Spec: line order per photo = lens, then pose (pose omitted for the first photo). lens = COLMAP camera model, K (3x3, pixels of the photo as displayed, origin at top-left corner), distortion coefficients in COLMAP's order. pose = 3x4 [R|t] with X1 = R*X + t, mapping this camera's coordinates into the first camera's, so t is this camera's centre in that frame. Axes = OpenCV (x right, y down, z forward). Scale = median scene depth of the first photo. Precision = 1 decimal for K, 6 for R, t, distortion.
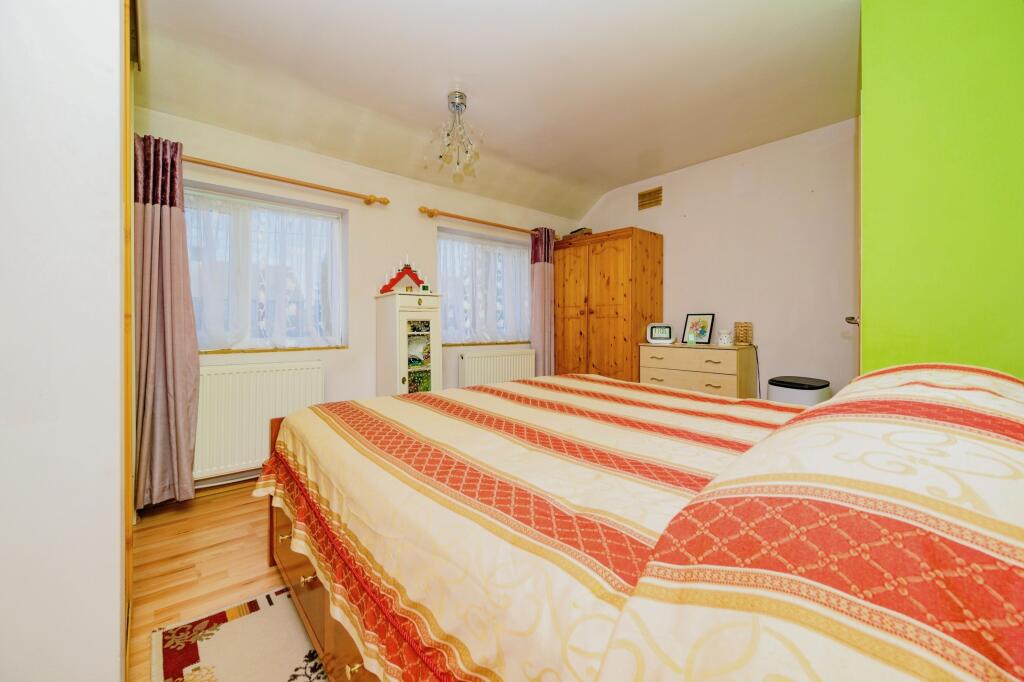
lens RADIAL K [[404.3, 0, 514.4], [0, 404.3, 323.7], [0, 0, 1]] dist [-0.000327, -0.000015]
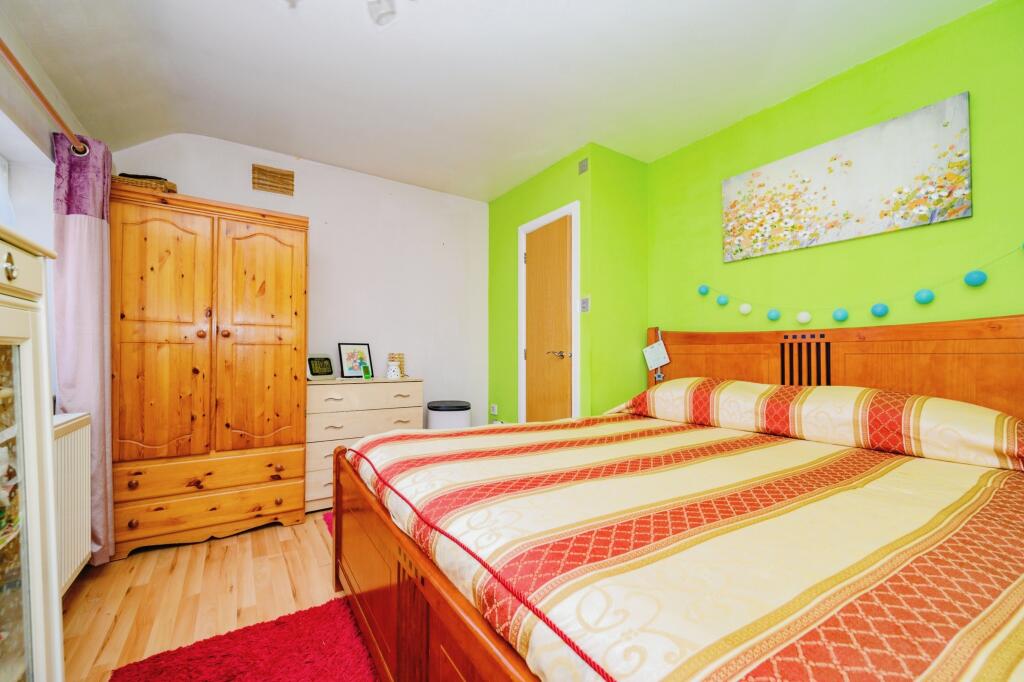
lens RADIAL K [[409.9, 0, 511.7], [0, 409.9, 345.4], [0, 0, 1]] dist [0.000242, -0.000032]
pose [[0.135693, 0.020980, 0.990529, -0.335433], [-0.007470, 0.999769, -0.020152, -0.003810], [-0.990723, -0.004665, 0.135819, 0.496403]]
